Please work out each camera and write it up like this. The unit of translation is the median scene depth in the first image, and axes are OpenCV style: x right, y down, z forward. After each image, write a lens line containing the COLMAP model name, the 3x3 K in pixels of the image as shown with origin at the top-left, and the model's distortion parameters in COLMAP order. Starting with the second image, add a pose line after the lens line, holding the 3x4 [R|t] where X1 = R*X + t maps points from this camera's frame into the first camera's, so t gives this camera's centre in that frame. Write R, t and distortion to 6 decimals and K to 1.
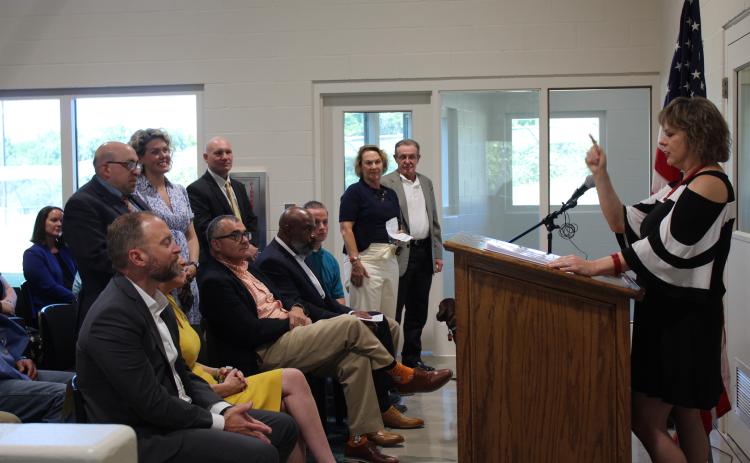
lens RADIAL K [[1081.1, 0, 371.8], [0, 1081.1, 228.8], [0, 0, 1]] dist [-0.002777, 0.000000]
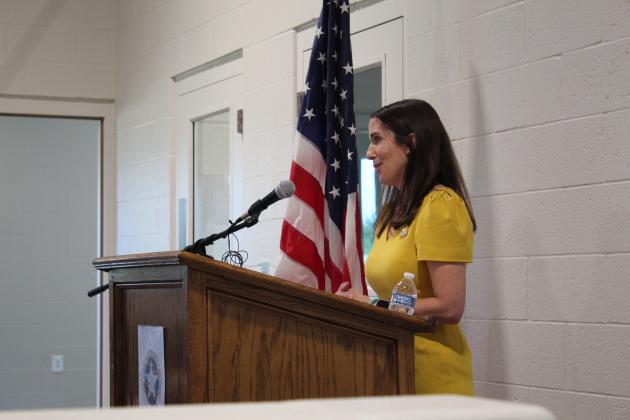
lens RADIAL K [[1452.0, 0, 316.1], [0, 1452.0, 208.7], [0, 0, 1]] dist [0.100969, 0.000000]
pose [[0.859006, 0.037817, 0.510567, -0.247094], [0.012870, 0.995358, -0.095378, 0.055946], [-0.511804, 0.088502, 0.854532, 0.131054]]
